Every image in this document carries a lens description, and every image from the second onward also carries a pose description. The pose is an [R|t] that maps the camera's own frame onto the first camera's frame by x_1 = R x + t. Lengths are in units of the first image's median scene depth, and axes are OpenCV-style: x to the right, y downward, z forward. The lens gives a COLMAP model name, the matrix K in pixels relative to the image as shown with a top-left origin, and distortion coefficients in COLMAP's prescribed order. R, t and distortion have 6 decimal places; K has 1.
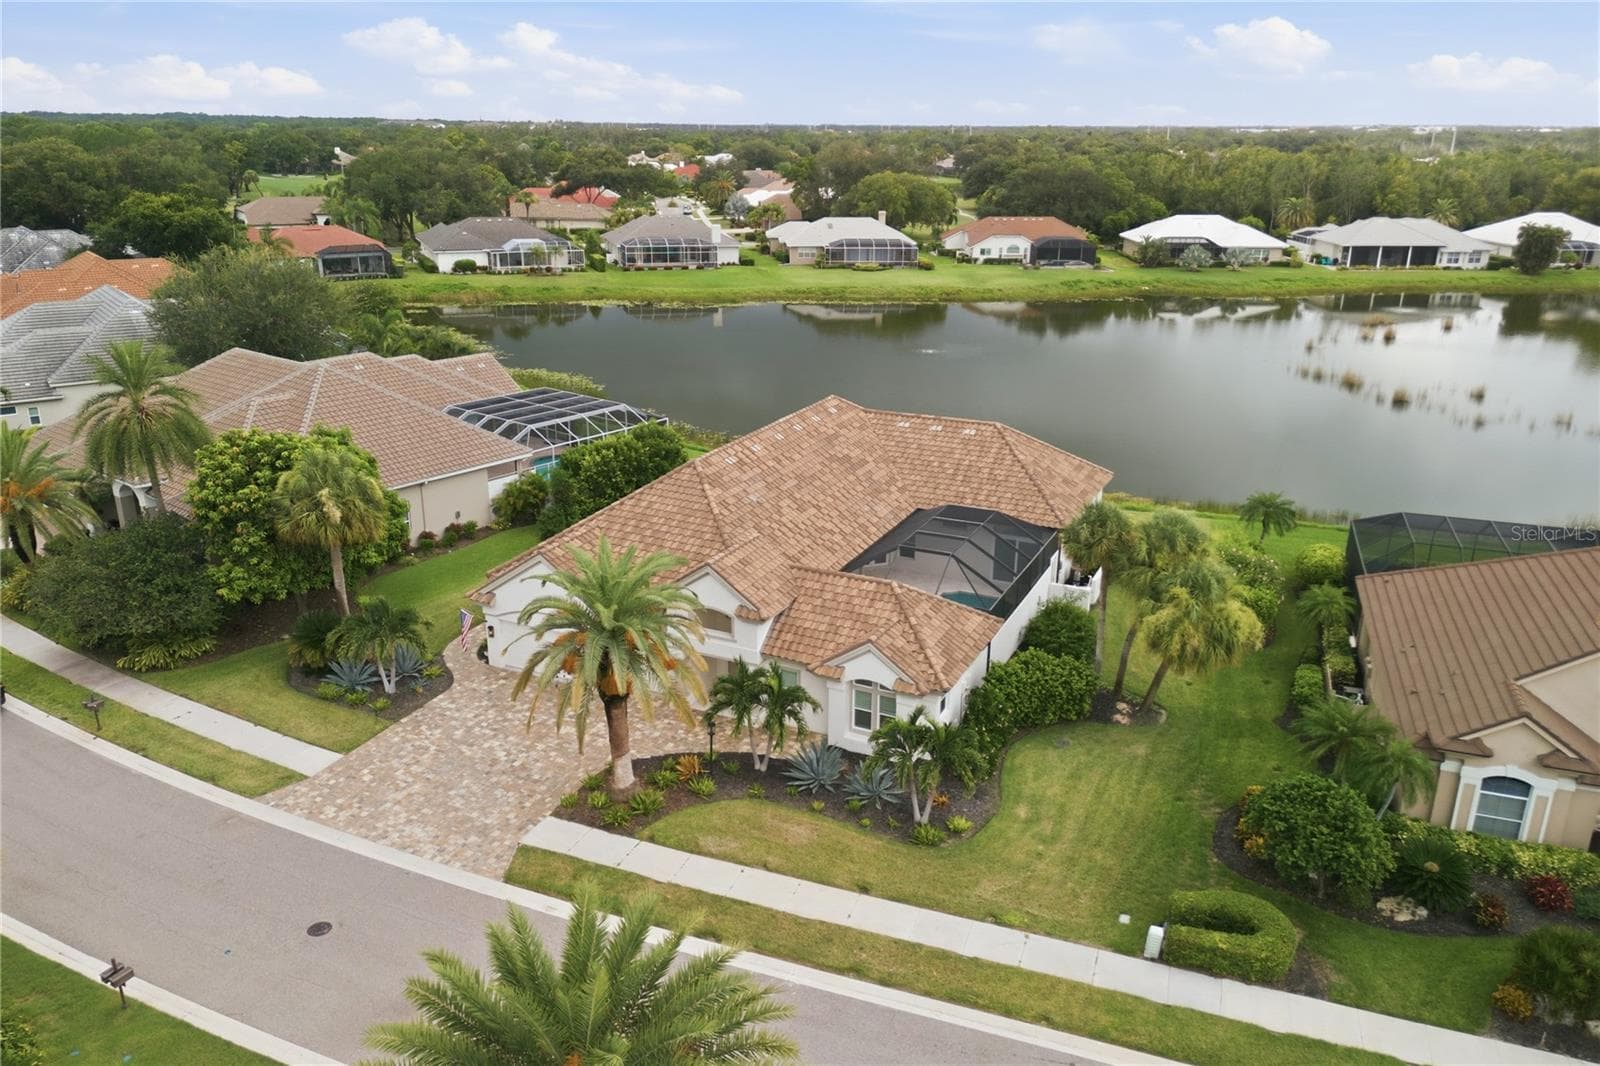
lens RADIAL K [[1177.0, 0, 800.0], [0, 1177.0, 533.0], [0, 0, 1]] dist [0.077782, -0.078142]
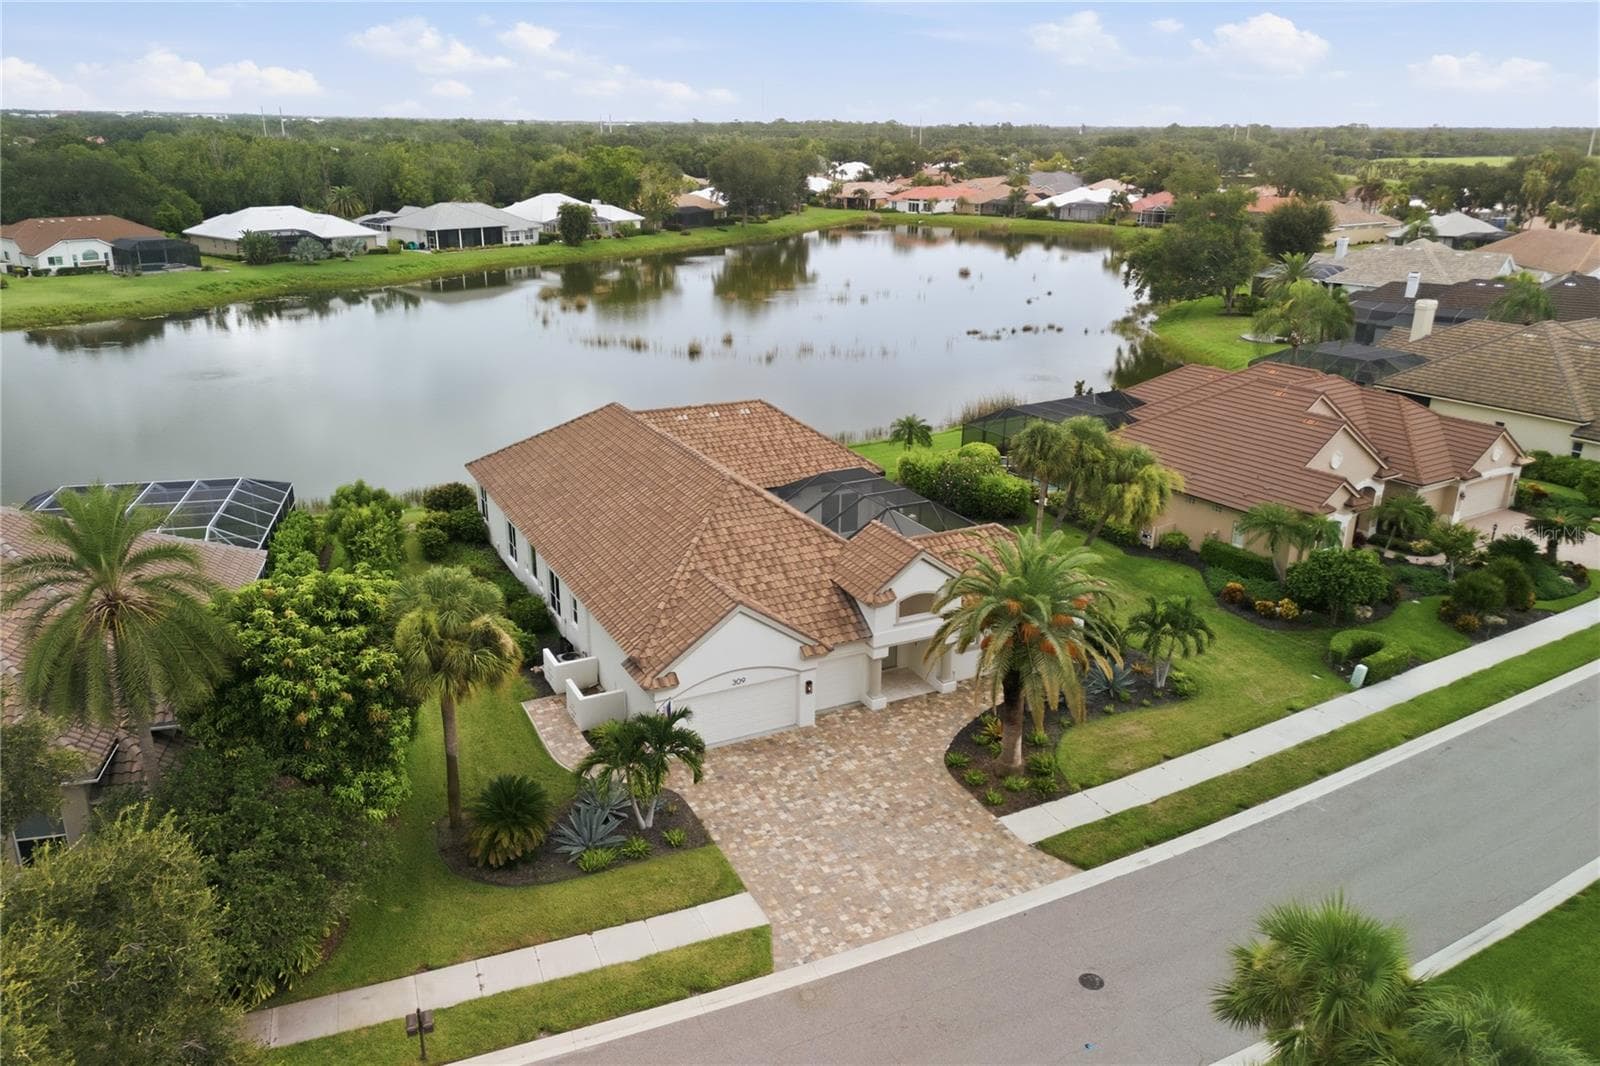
lens RADIAL K [[1177.4, 0, 808.3], [0, 1177.4, 524.9], [0, 0, 1]] dist [0.073097, -0.084486]
pose [[0.604569, -0.251854, 0.755689, -0.208445], [0.249254, 0.960871, 0.120827, -0.032769], [-0.756550, 0.115310, 0.643689, 0.095356]]
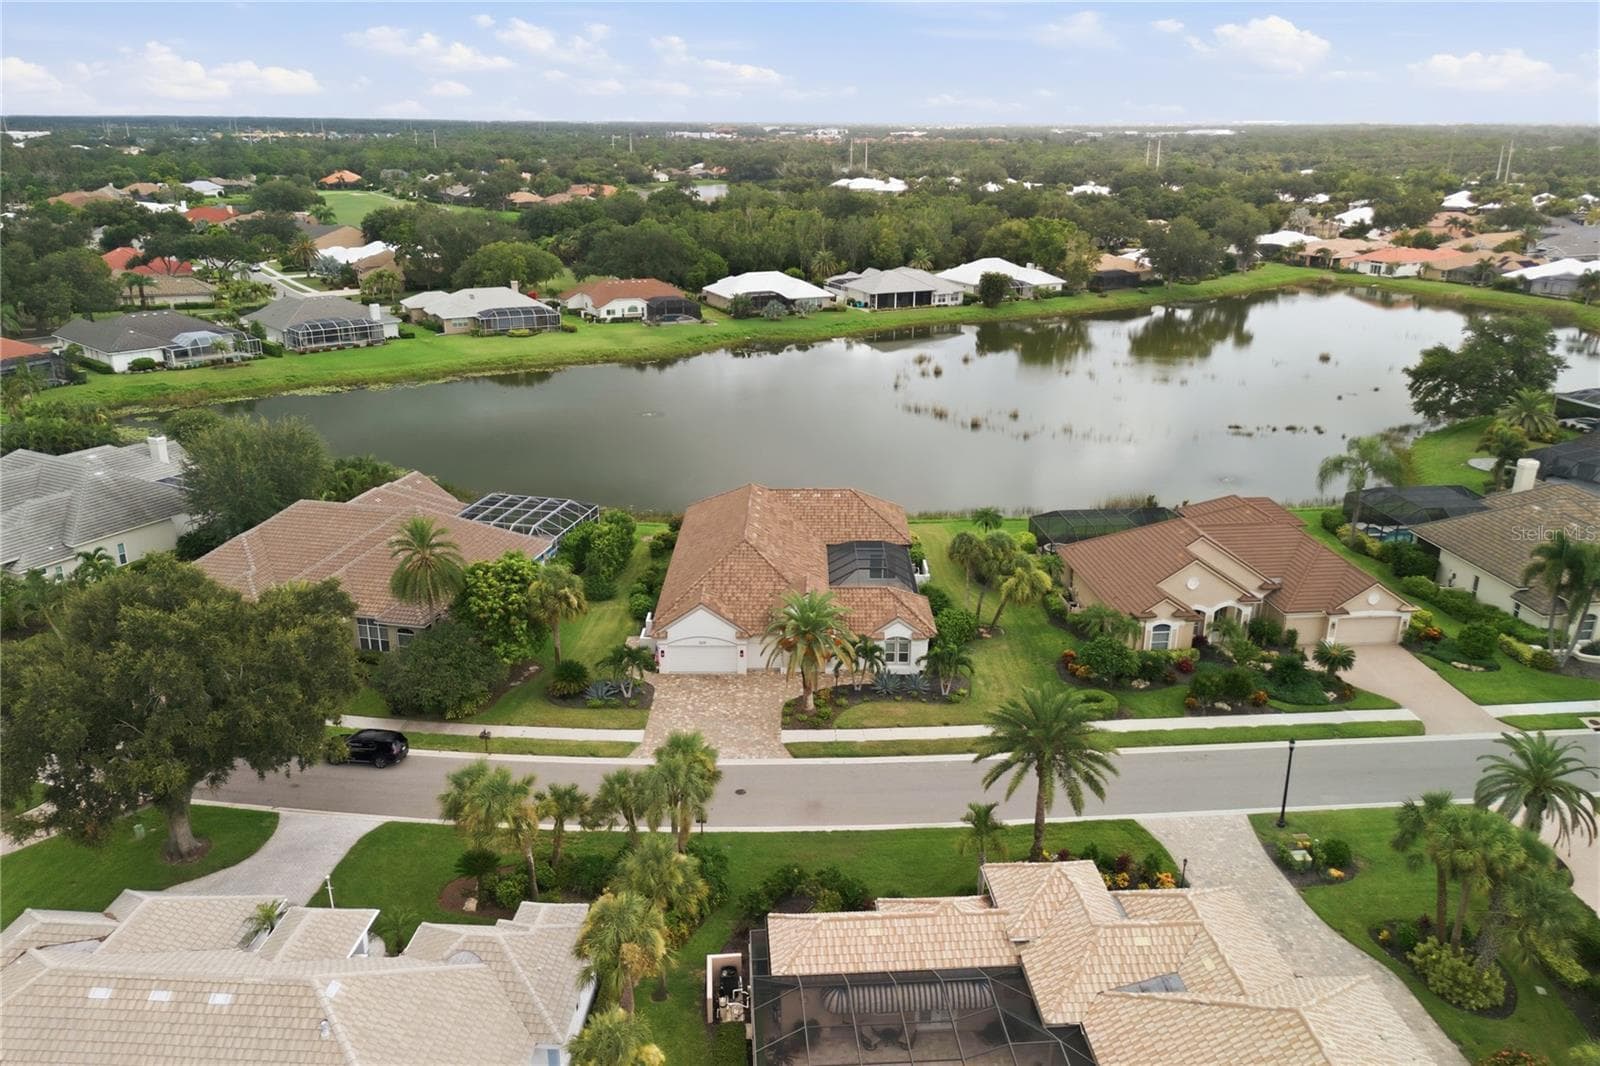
lens RADIAL K [[1177.0, 0, 800.0], [0, 1177.0, 533.0], [0, 0, 1]] dist [0.077782, -0.078142]
pose [[0.902377, -0.142766, 0.406612, -0.197124], [0.140858, 0.989418, 0.034797, -0.032091], [-0.407277, 0.025875, 0.912938, -0.173429]]
